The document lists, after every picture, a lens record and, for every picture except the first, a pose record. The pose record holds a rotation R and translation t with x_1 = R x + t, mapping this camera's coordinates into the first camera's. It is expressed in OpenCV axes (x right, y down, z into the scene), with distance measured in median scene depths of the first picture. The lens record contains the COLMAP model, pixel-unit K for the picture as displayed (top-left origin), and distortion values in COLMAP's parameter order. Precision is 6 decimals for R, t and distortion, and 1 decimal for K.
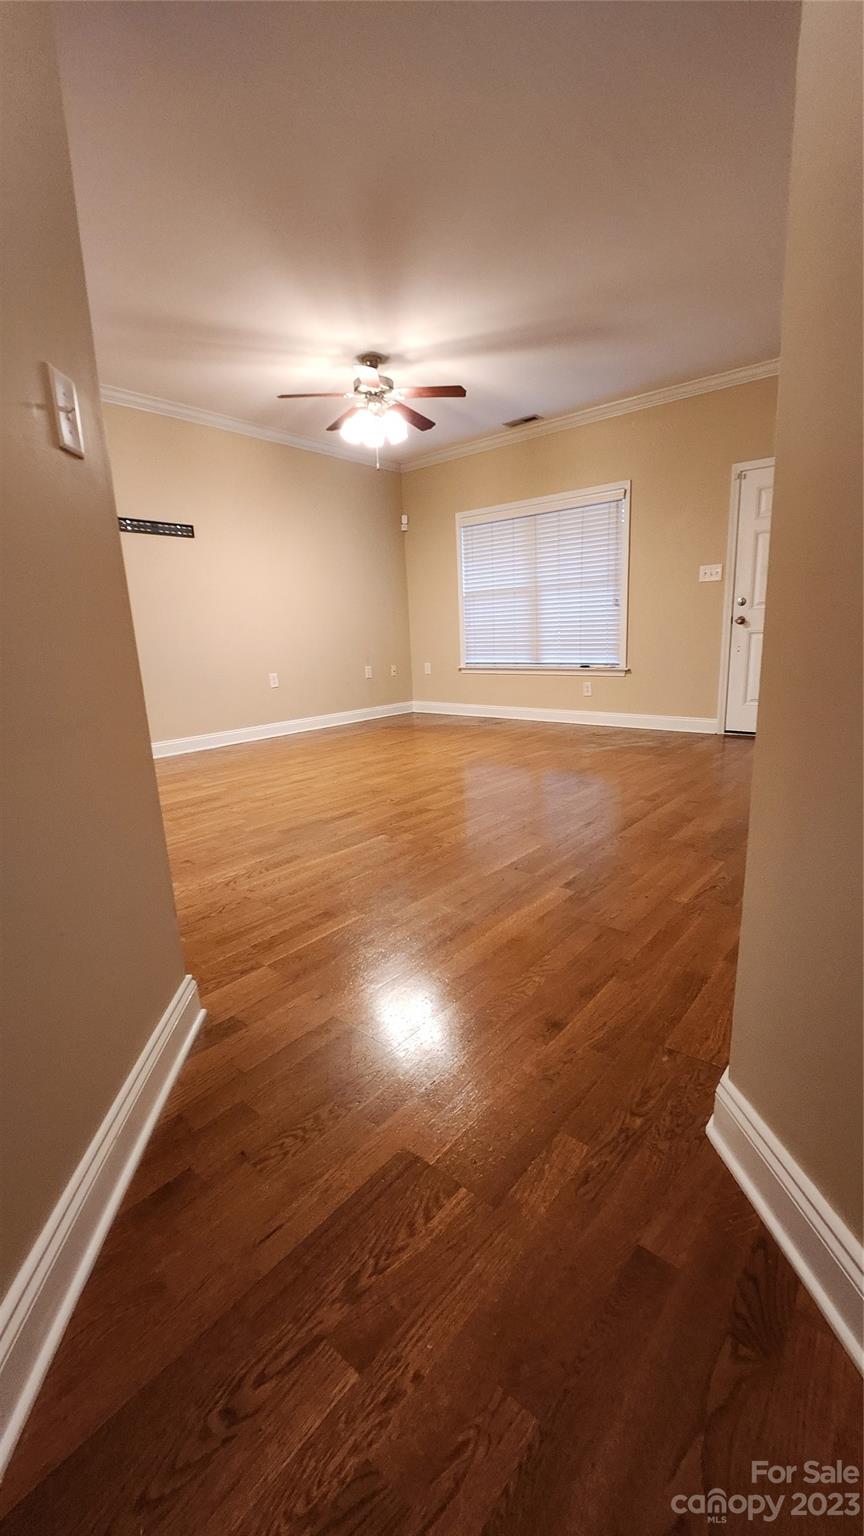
lens RADIAL K [[611.3, 0, 450.4], [0, 611.3, 774.2], [0, 0, 1]] dist [-0.008951, -0.004821]
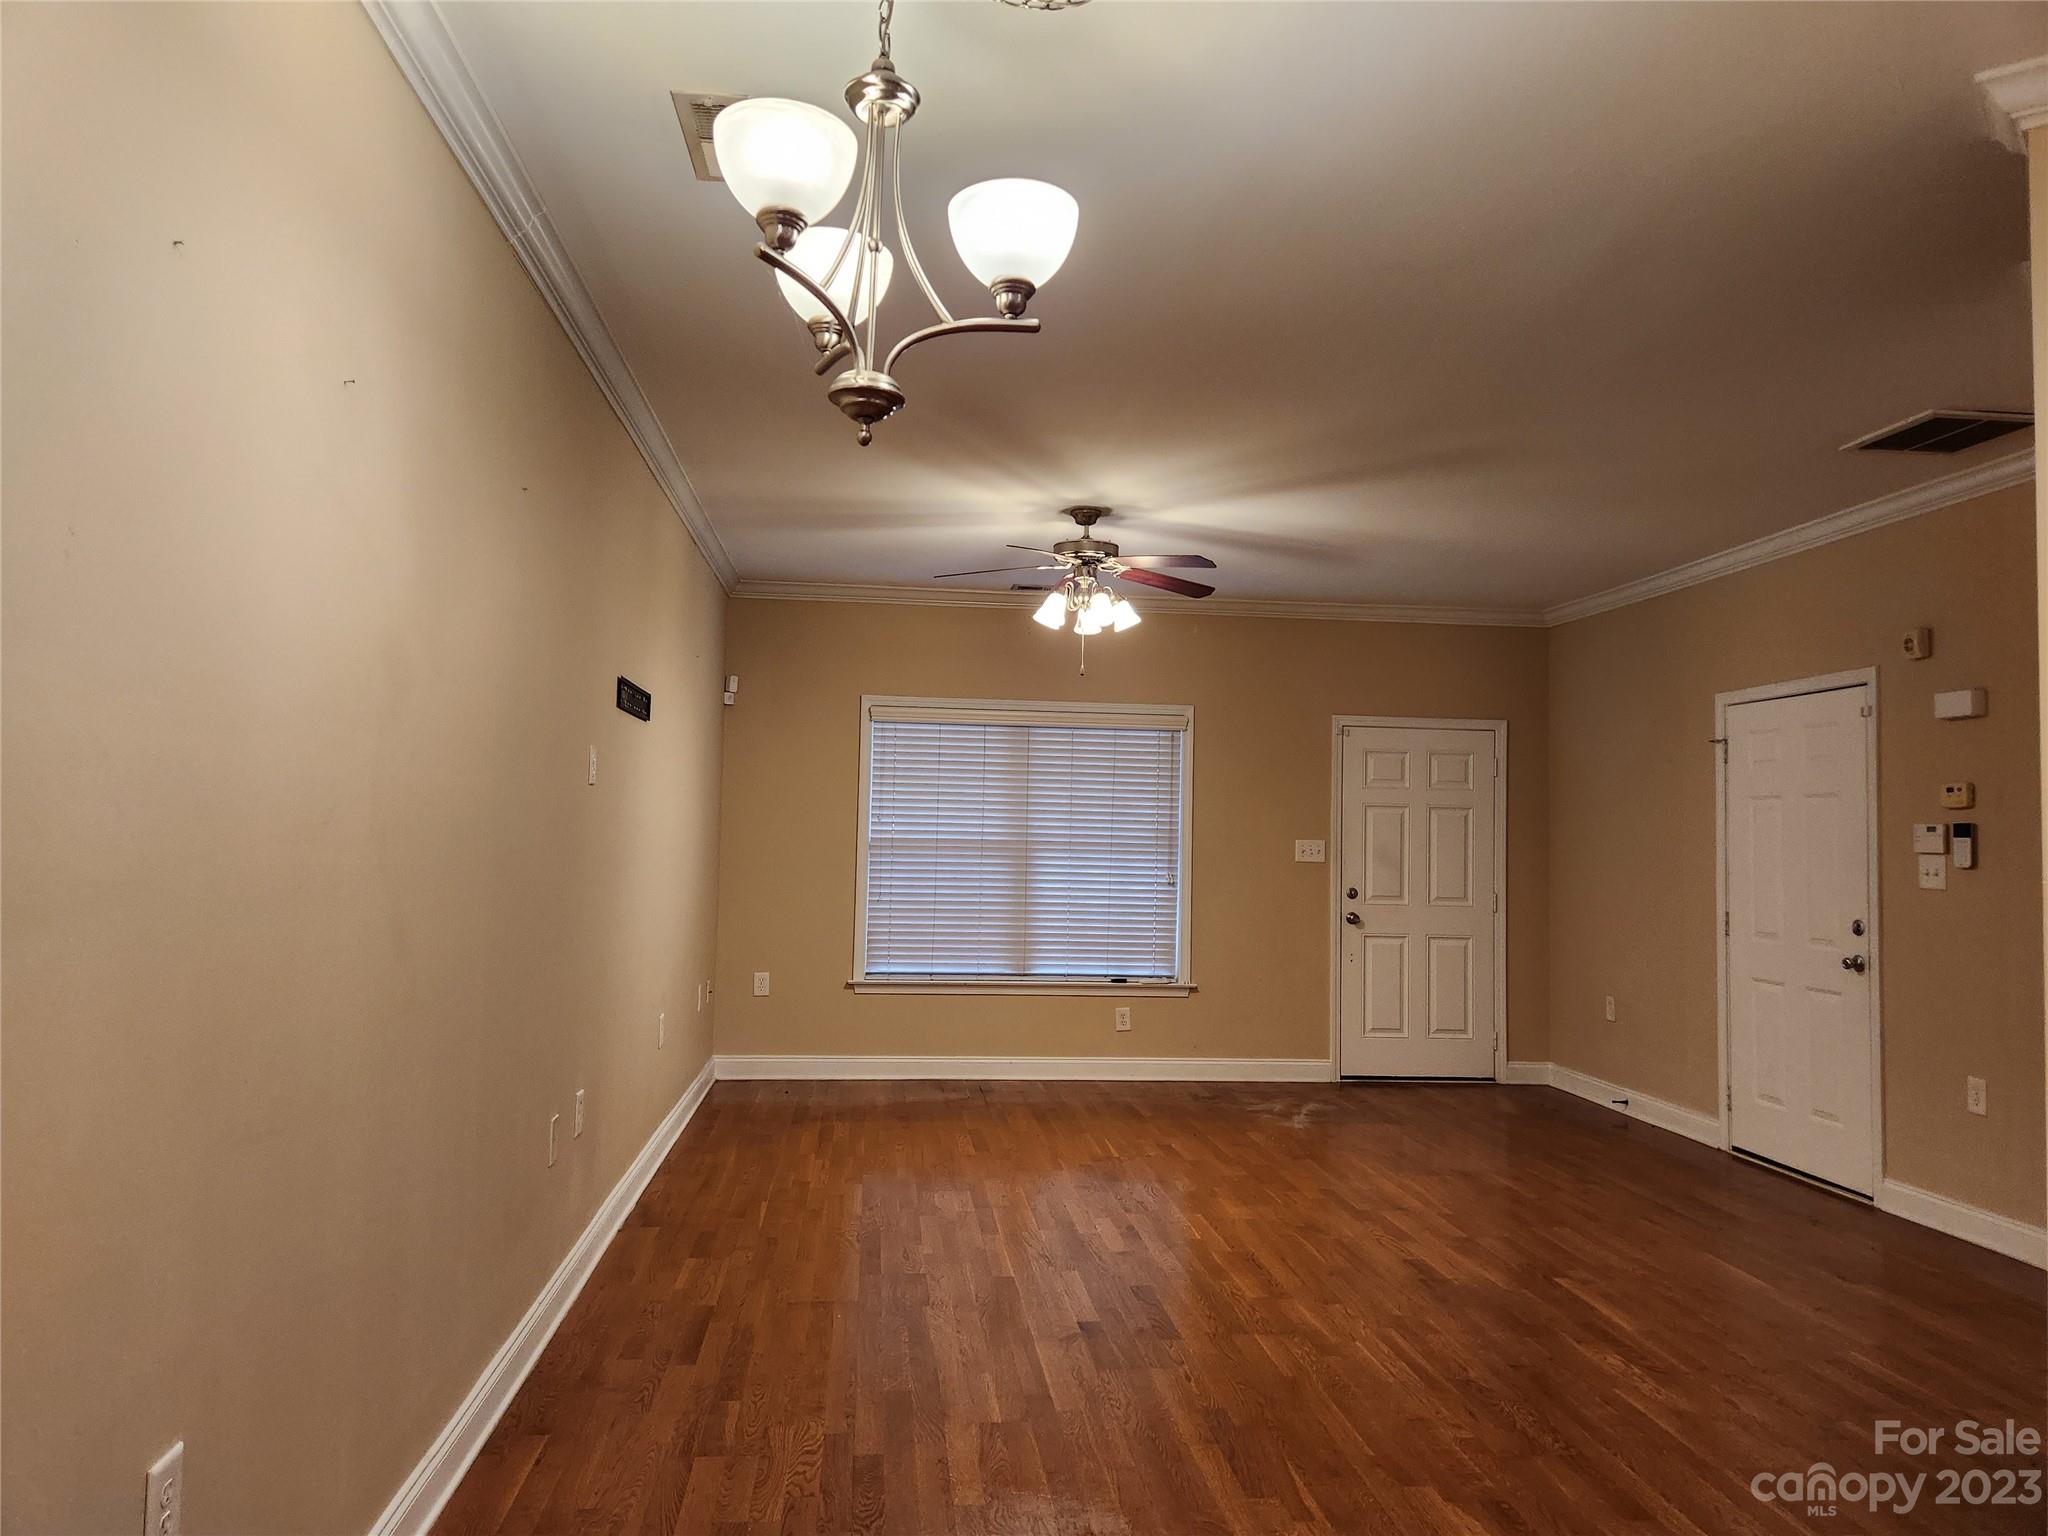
lens RADIAL K [[1385.6, 0, 1027.4], [0, 1385.6, 759.6], [0, 0, 1]] dist [0.090587, -0.074159]
pose [[0.697354, 0.091474, 0.710866, -1.149816], [0.114572, 0.964841, -0.236550, -0.103801], [-0.707510, 0.246404, 0.662355, 0.158469]]
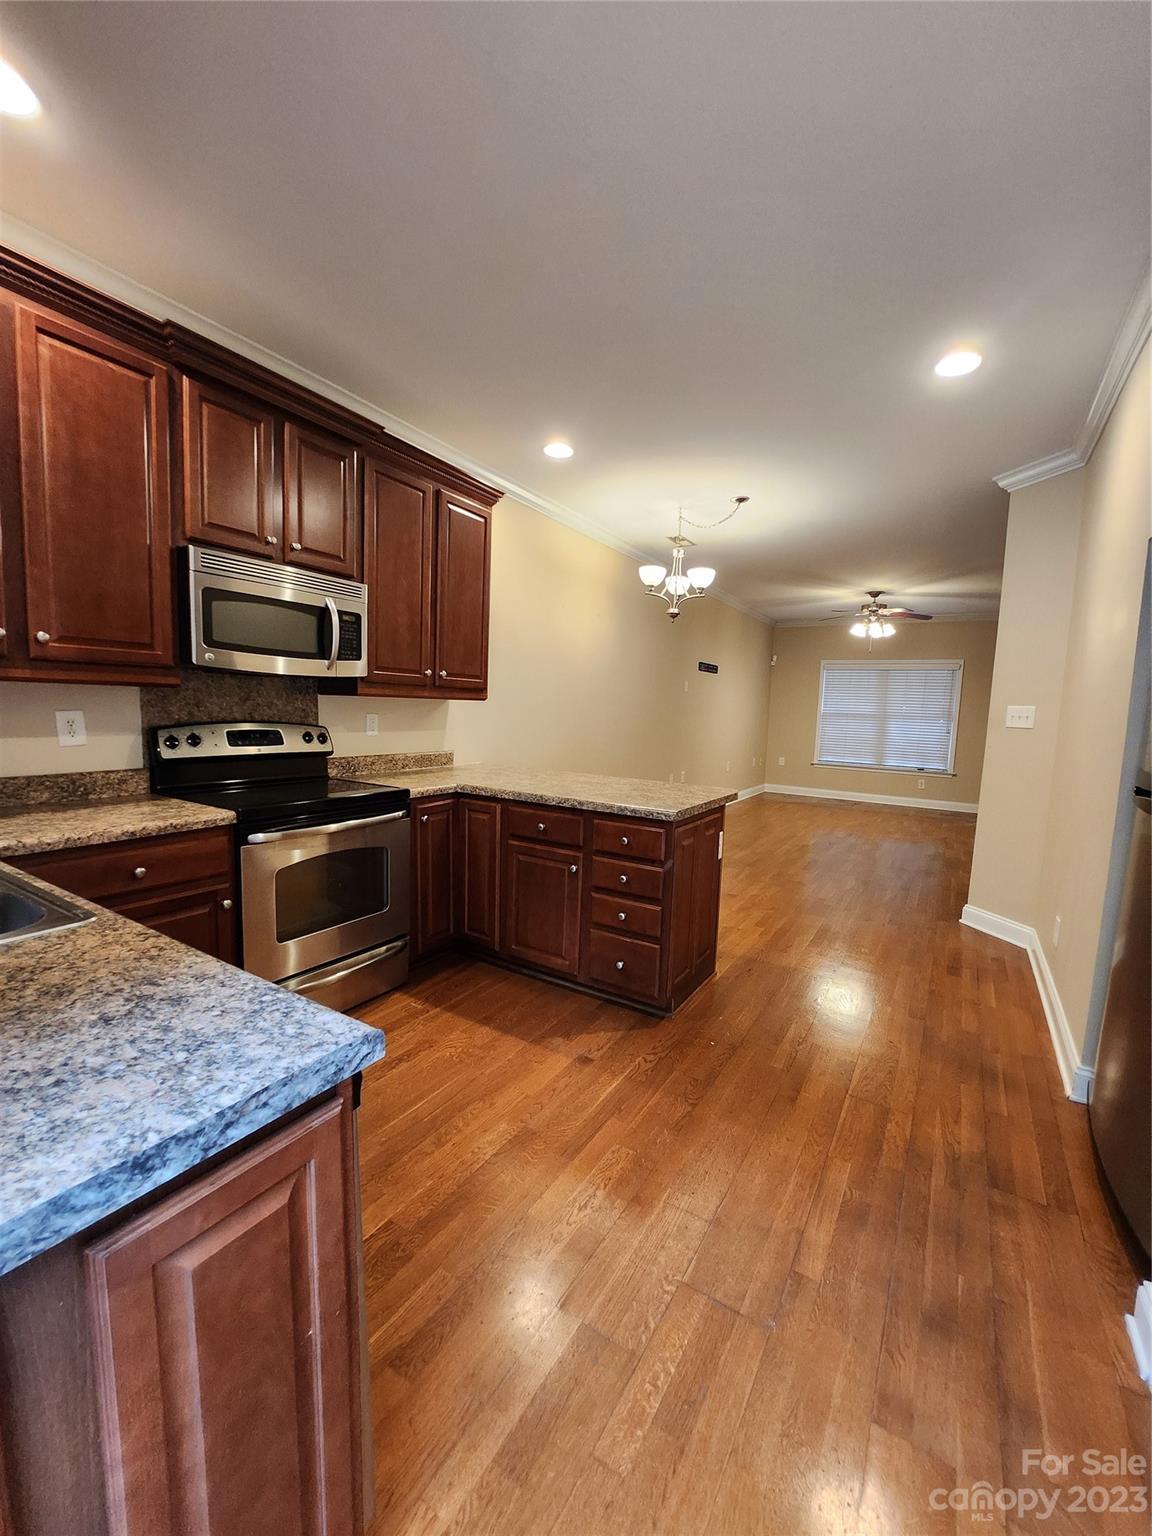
lens RADIAL K [[616.2, 0, 588.6], [0, 616.2, 773.5], [0, 0, 1]] dist [-0.015997, -0.000767]
pose [[0.986822, 0.056529, 0.151616, -1.158457], [-0.037950, 0.991712, -0.122751, 0.074352], [-0.157298, 0.115379, 0.980788, -0.520098]]
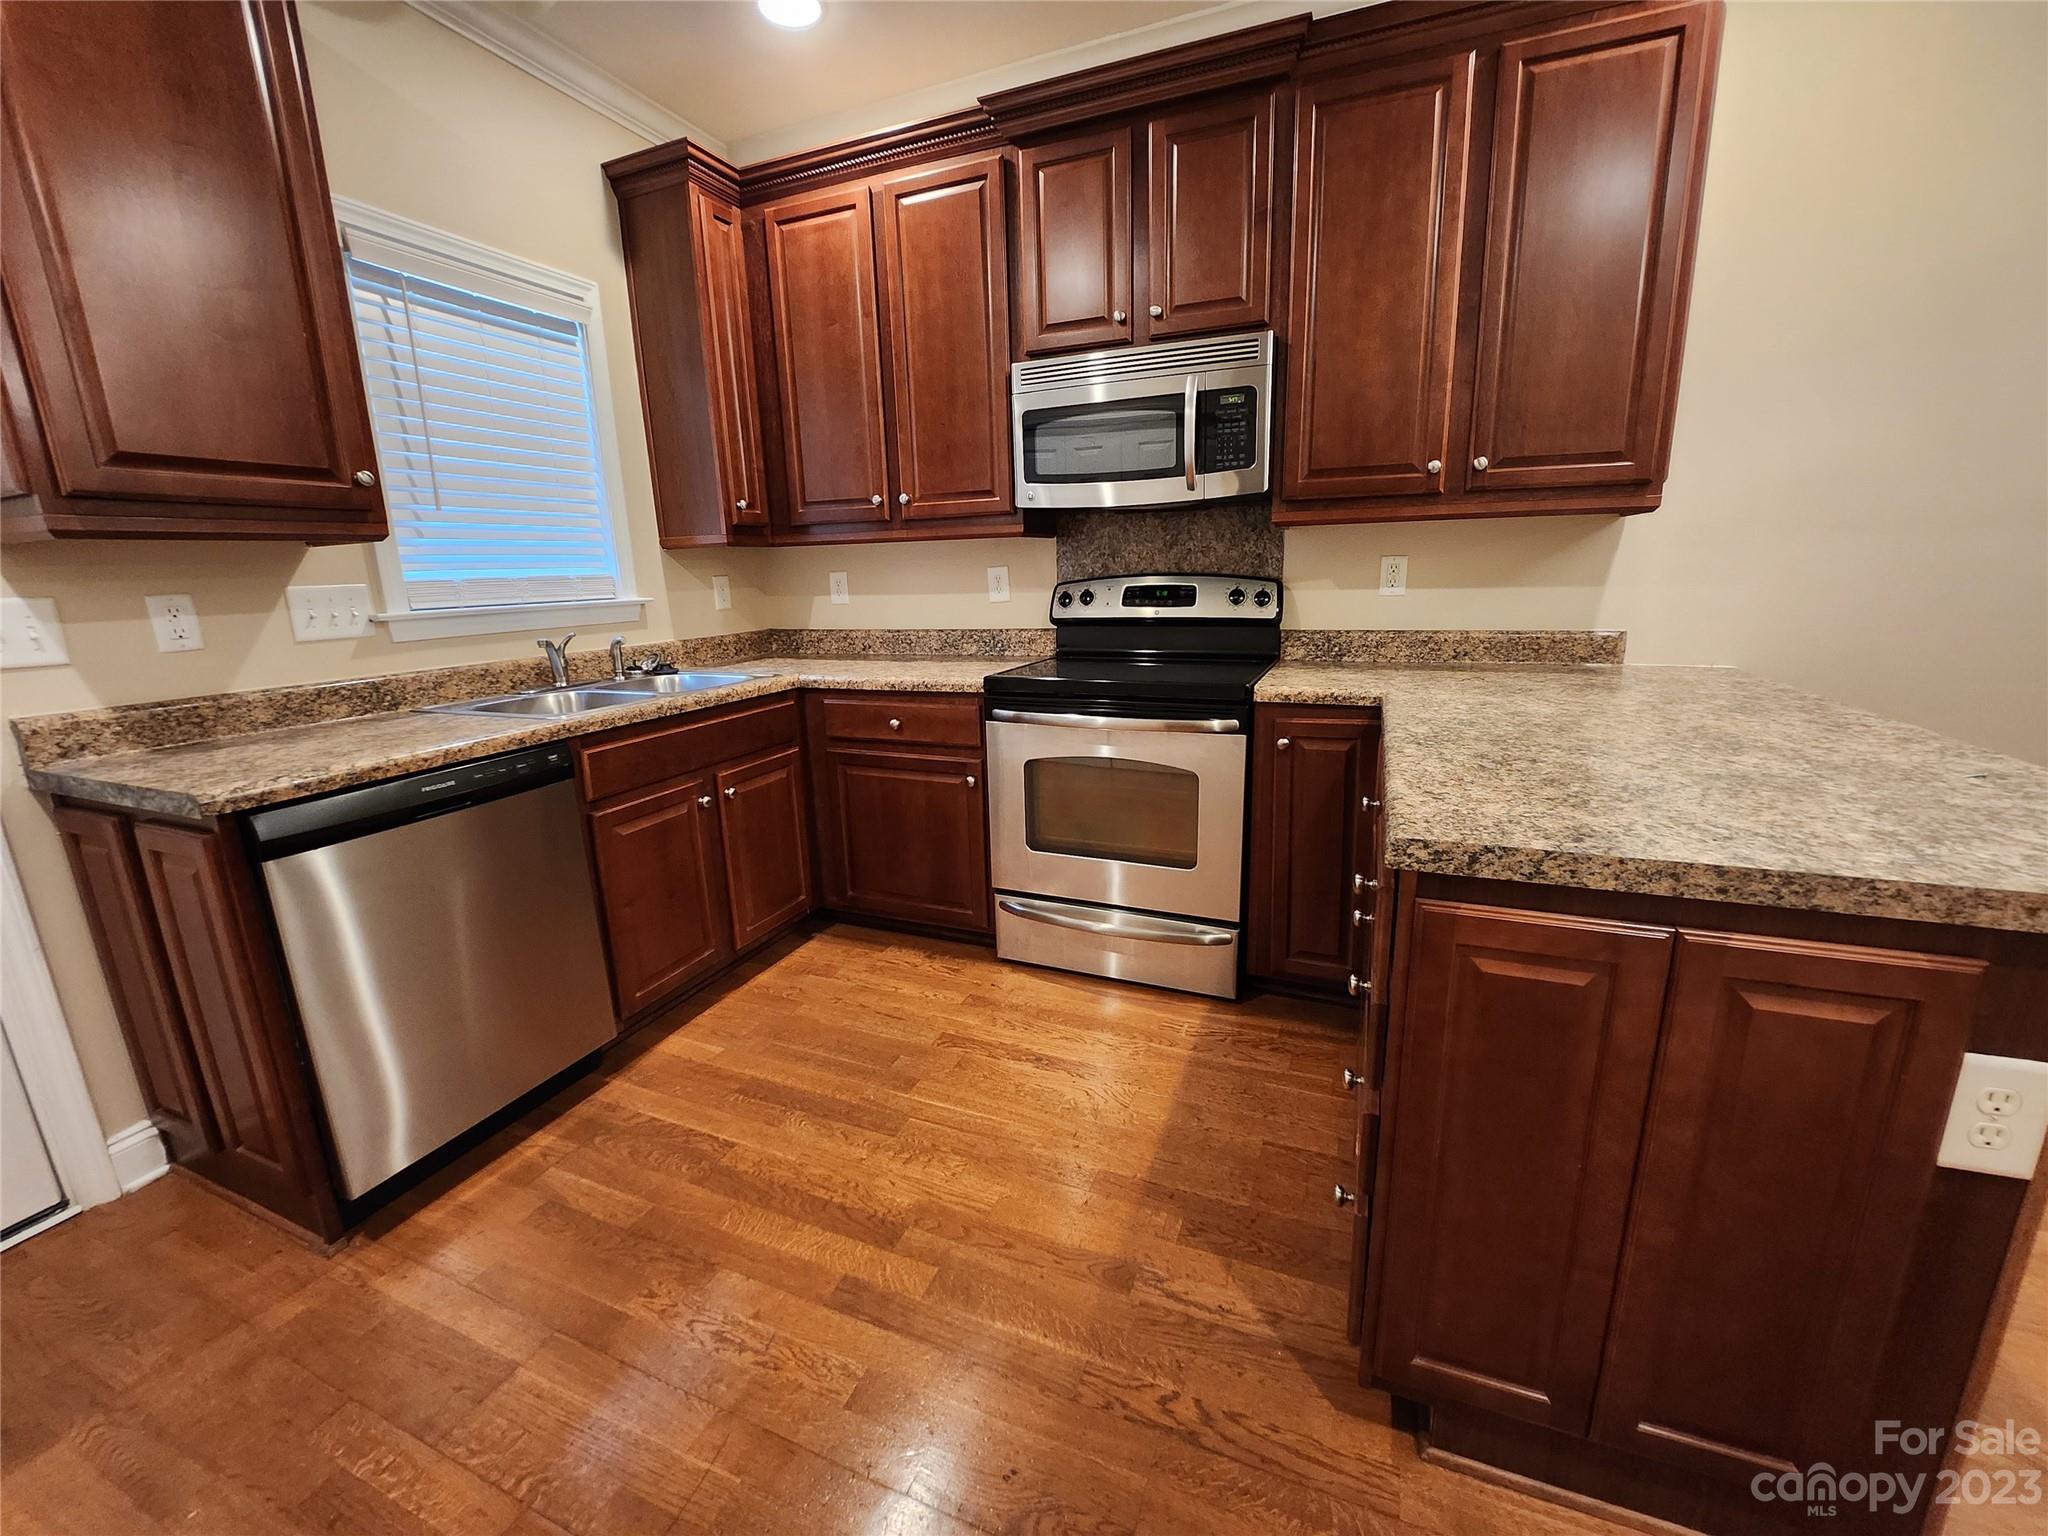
lens RADIAL K [[821.6, 0, 1035.1], [0, 821.6, 749.5], [0, 0, 1]] dist [-0.015997, -0.000767]
pose [[0.297335, 0.238653, -0.924466, -0.827583], [-0.197786, 0.962649, 0.184896, -0.007282], [0.934062, 0.127871, 0.333431, -0.153273]]
